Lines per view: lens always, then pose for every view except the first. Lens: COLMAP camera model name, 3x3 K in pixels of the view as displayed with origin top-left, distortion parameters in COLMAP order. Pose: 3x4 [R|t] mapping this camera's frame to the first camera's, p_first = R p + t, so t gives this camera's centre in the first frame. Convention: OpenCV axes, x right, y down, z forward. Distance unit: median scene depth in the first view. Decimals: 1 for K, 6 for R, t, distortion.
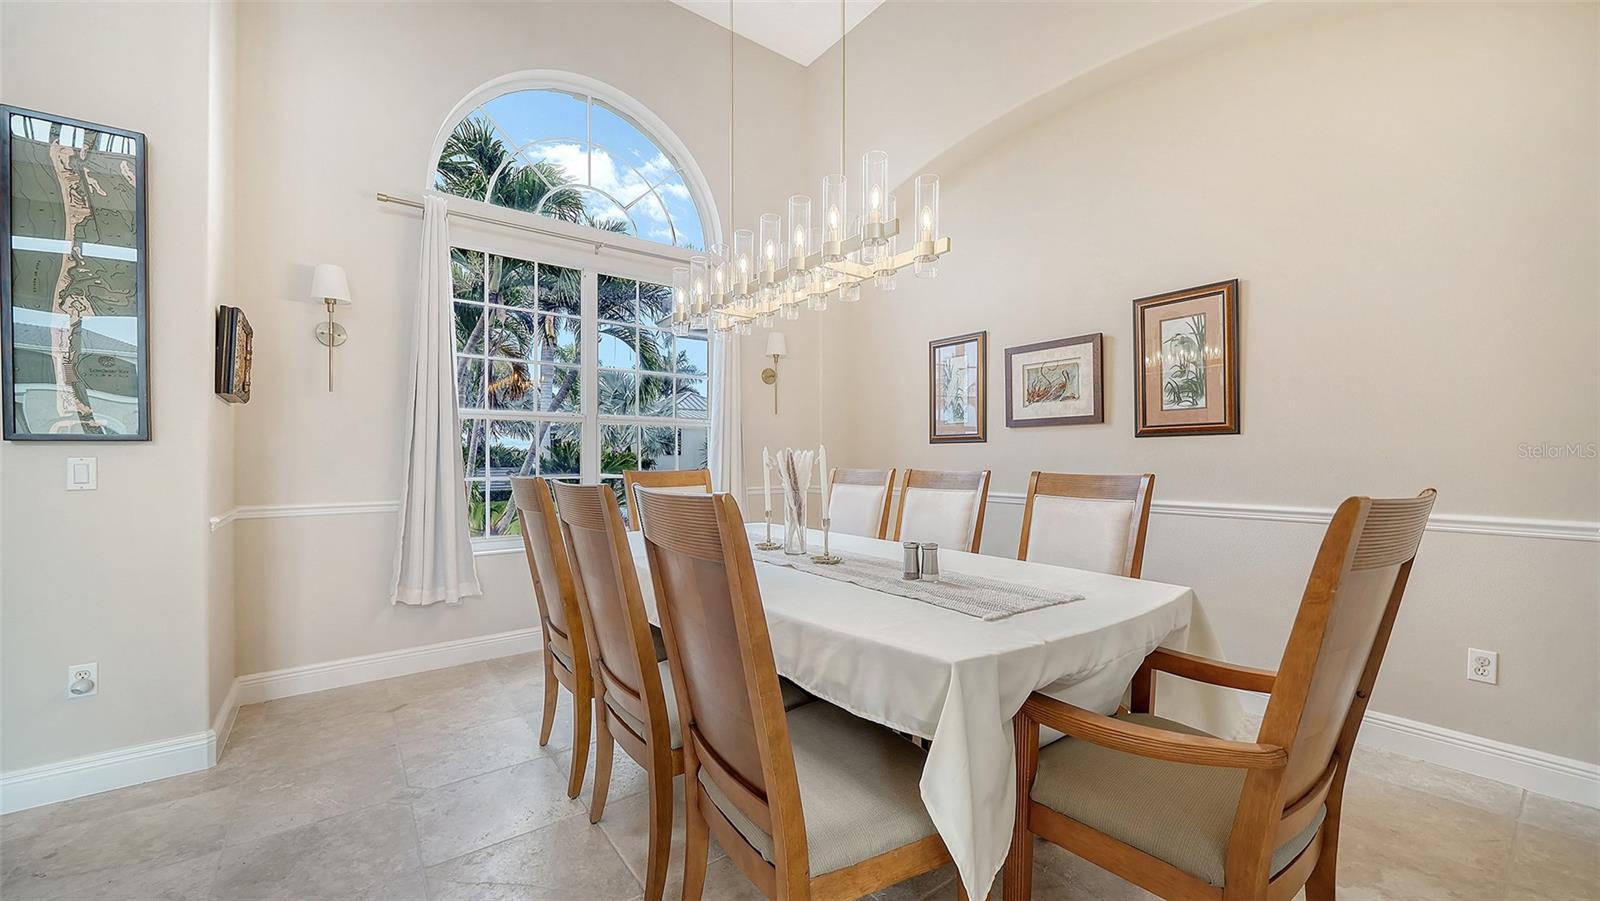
lens RADIAL K [[600.0, 0, 798.0], [0, 600.0, 443.3], [0, 0, 1]] dist [0.003610, 0.000870]
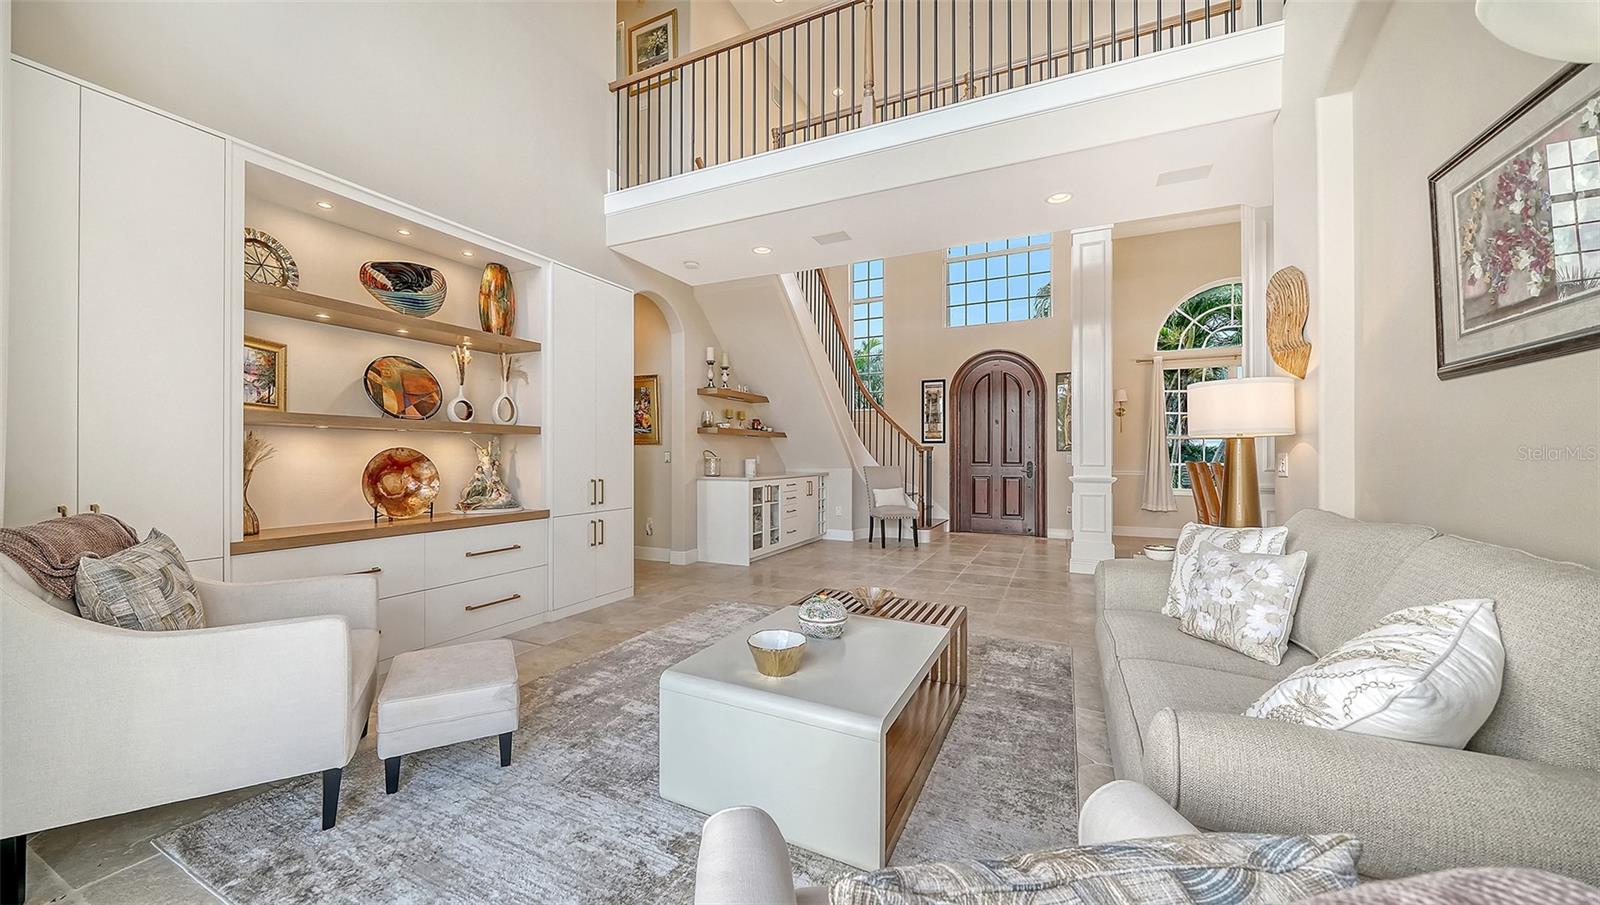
lens RADIAL K [[565.9, 0, 802.1], [0, 565.9, 452.4], [0, 0, 1]] dist [-0.000807, -0.000088]
pose [[0.470409, -0.001343, -0.882447, 0.738293], [0.005922, 0.999981, 0.001635, 0.007235], [0.882428, -0.005995, 0.470409, -1.343882]]
